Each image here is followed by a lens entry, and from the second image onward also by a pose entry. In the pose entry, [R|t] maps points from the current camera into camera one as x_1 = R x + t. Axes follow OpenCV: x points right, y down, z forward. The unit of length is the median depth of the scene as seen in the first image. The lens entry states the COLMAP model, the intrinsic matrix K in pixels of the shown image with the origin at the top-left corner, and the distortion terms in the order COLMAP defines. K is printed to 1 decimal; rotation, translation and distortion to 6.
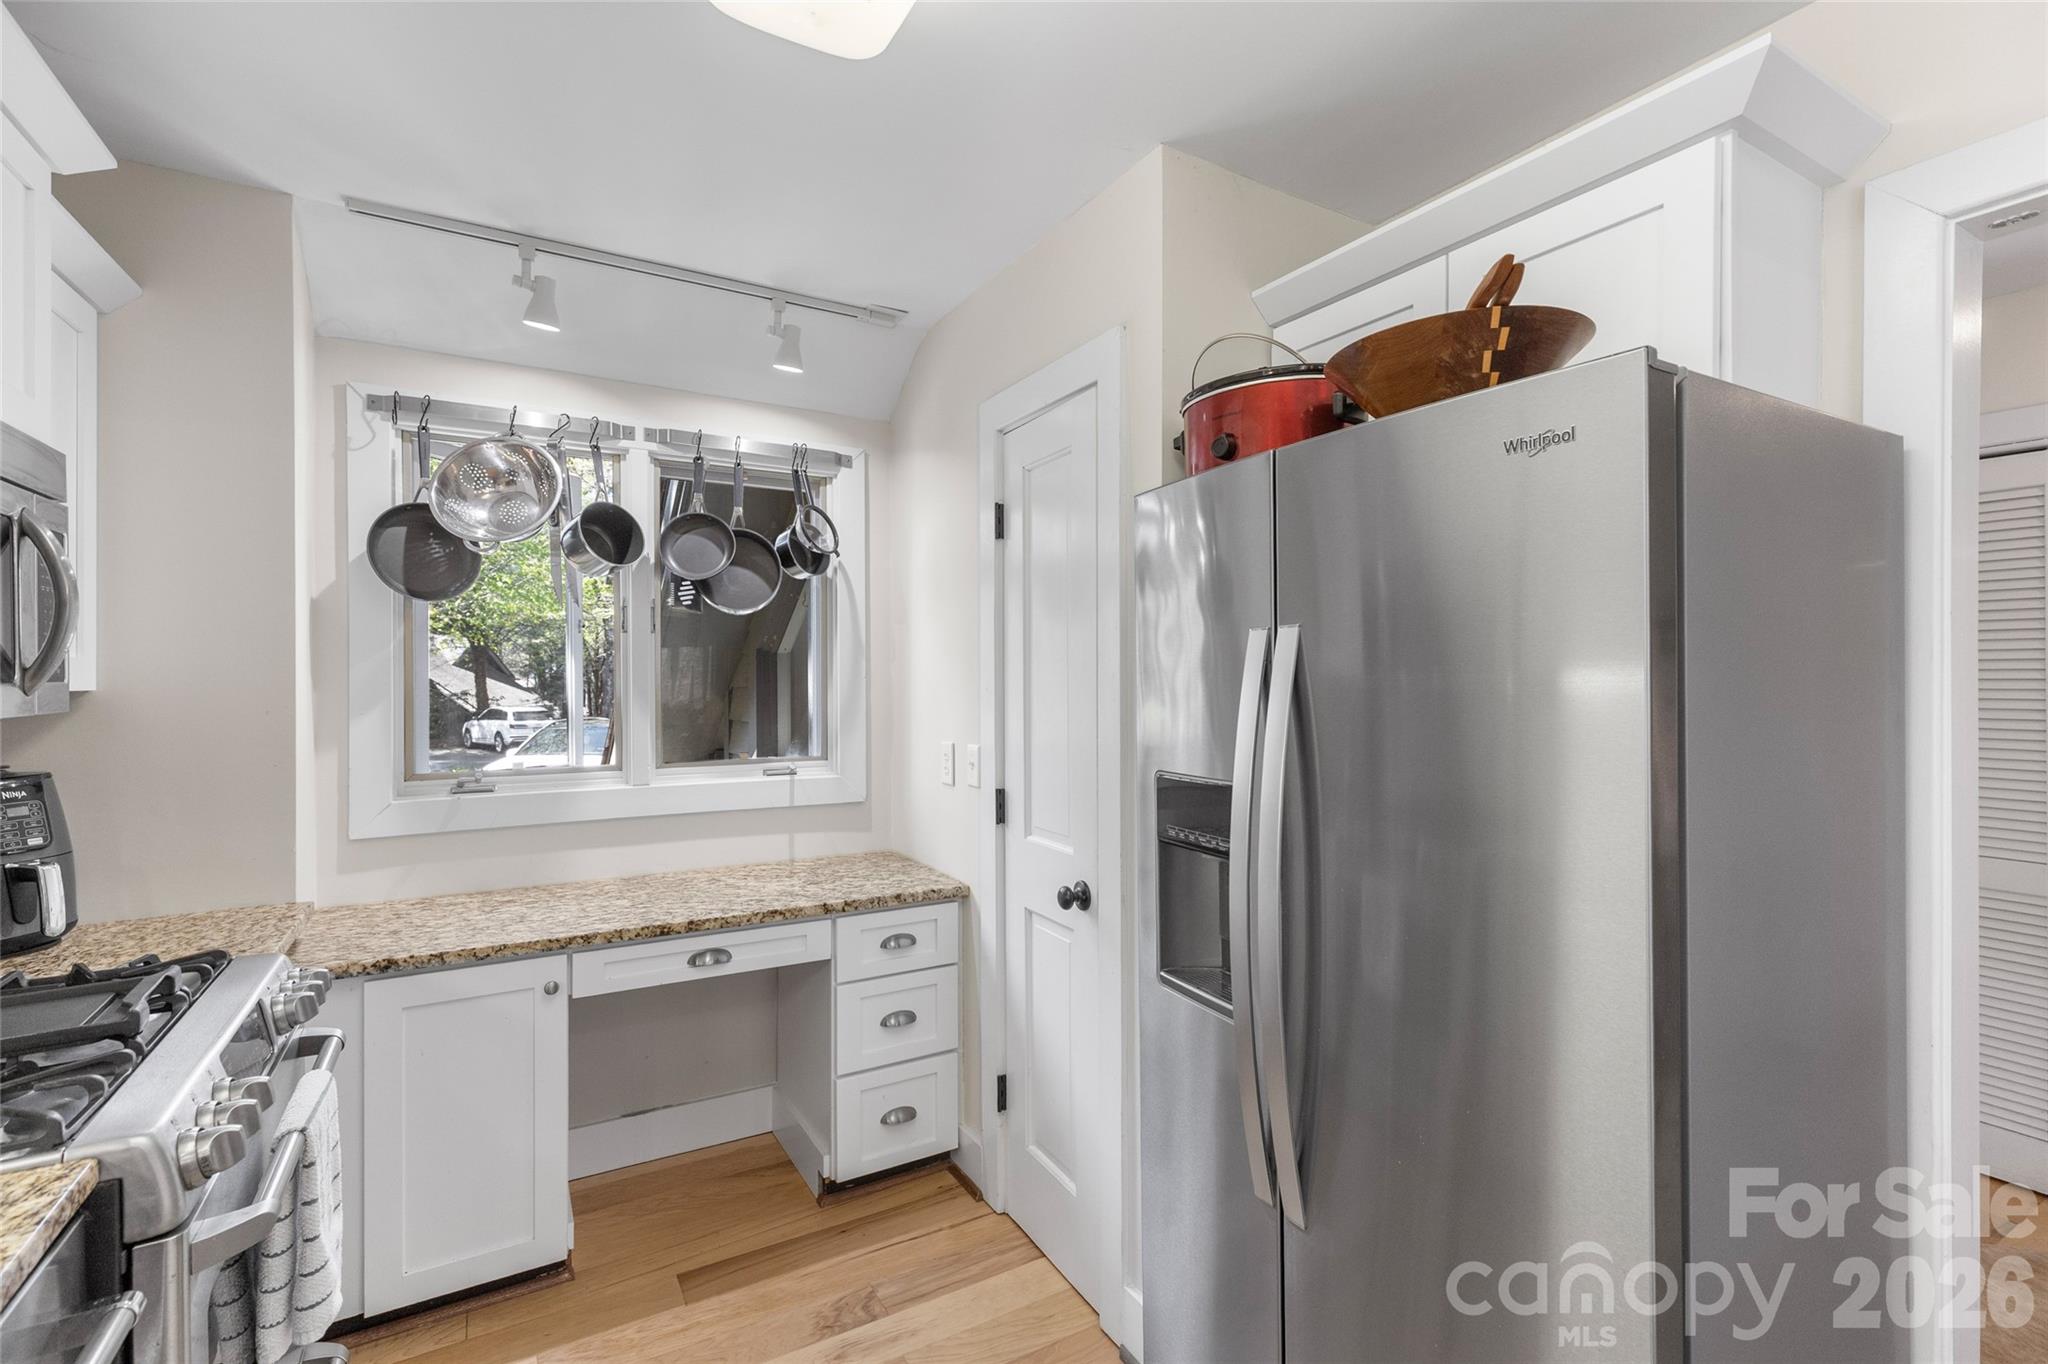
lens RADIAL K [[933.3, 0, 1014.8], [0, 933.3, 678.6], [0, 0, 1]] dist [0.011825, -0.001061]
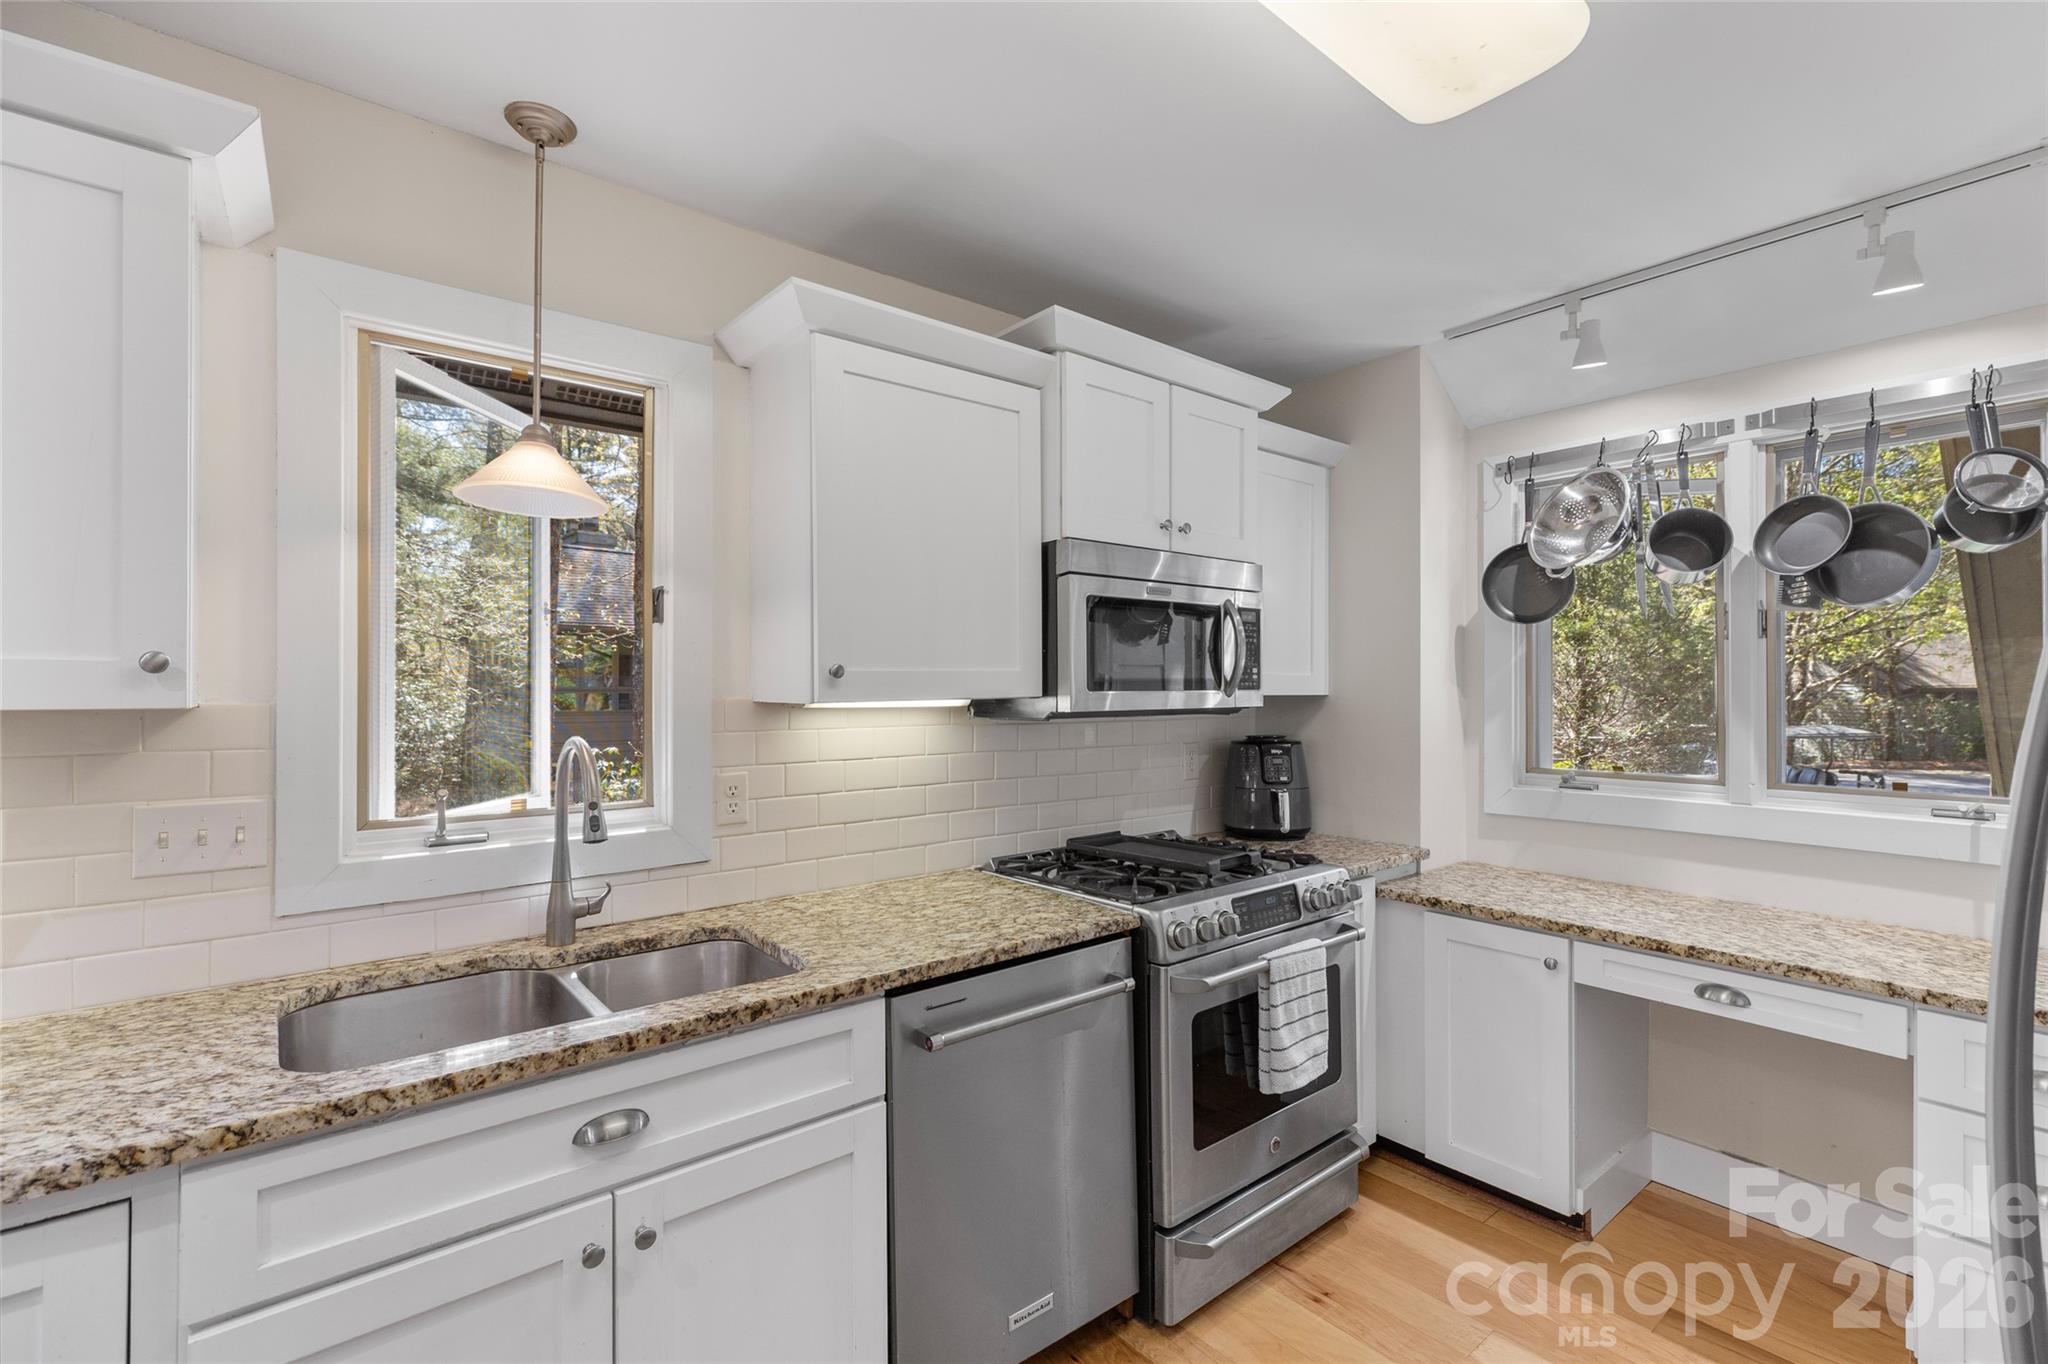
lens RADIAL K [[933.3, 0, 1060.4], [0, 933.3, 678.1], [0, 0, 1]] dist [0.011825, -0.001061]
pose [[0.177267, -0.008540, -0.984126, 0.460142], [-0.000838, 0.999961, -0.008829, -0.001588], [0.984162, 0.002390, 0.177253, 0.201161]]
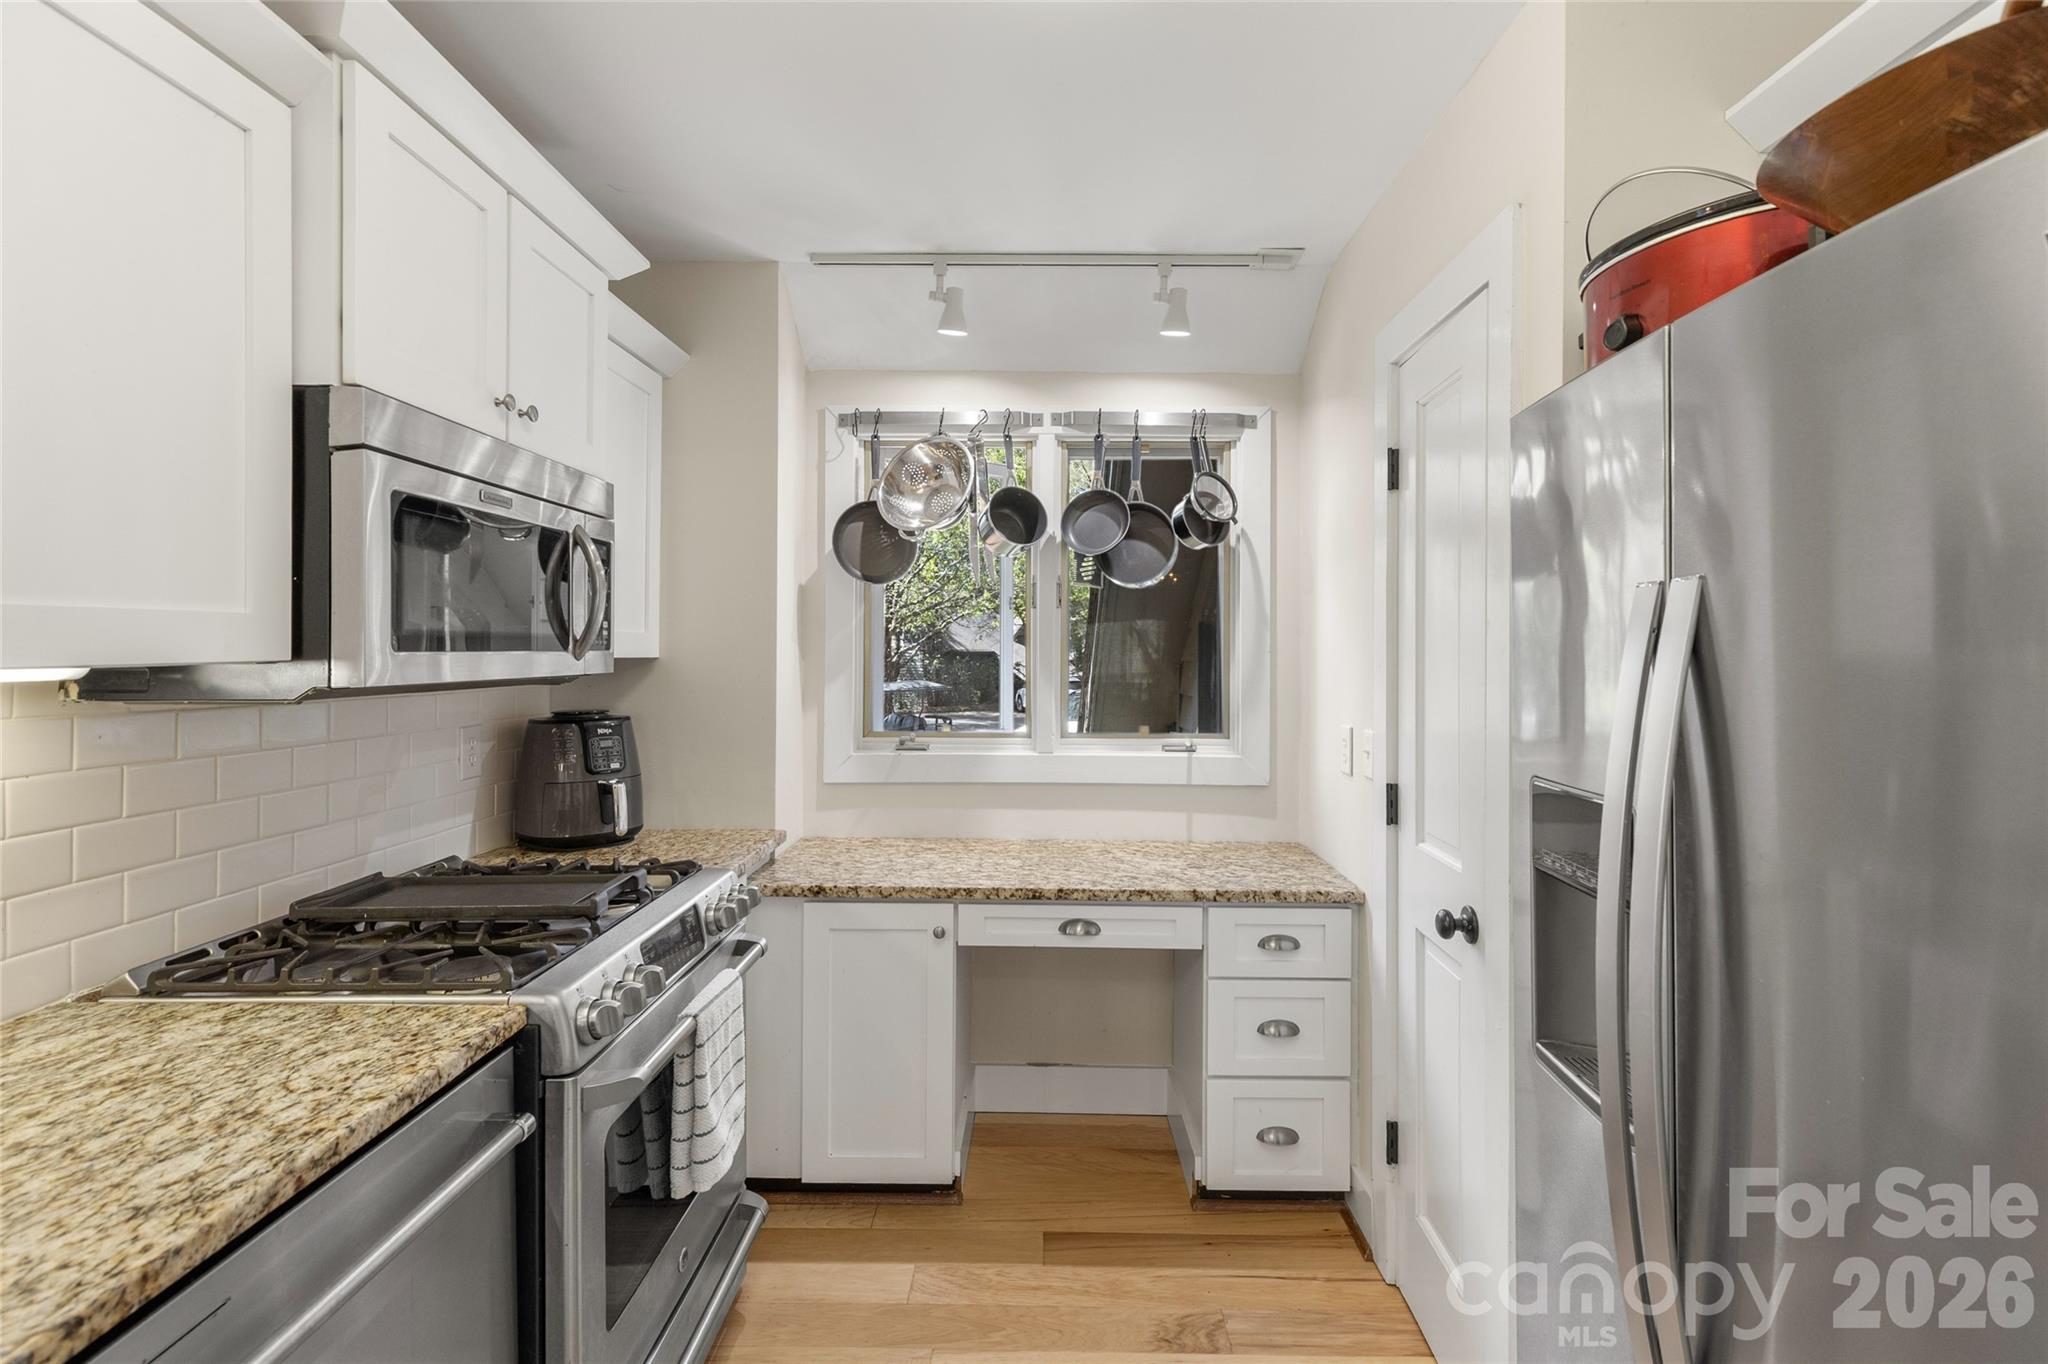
lens RADIAL K [[933.3, 0, 1041.0], [0, 933.3, 648.9], [0, 0, 1]] dist [0.011825, -0.001061]
pose [[0.858593, 0.004950, -0.512634, 0.153017], [-0.007674, 0.999965, -0.003197, 0.000480], [0.512601, 0.006679, 0.858601, 0.108043]]
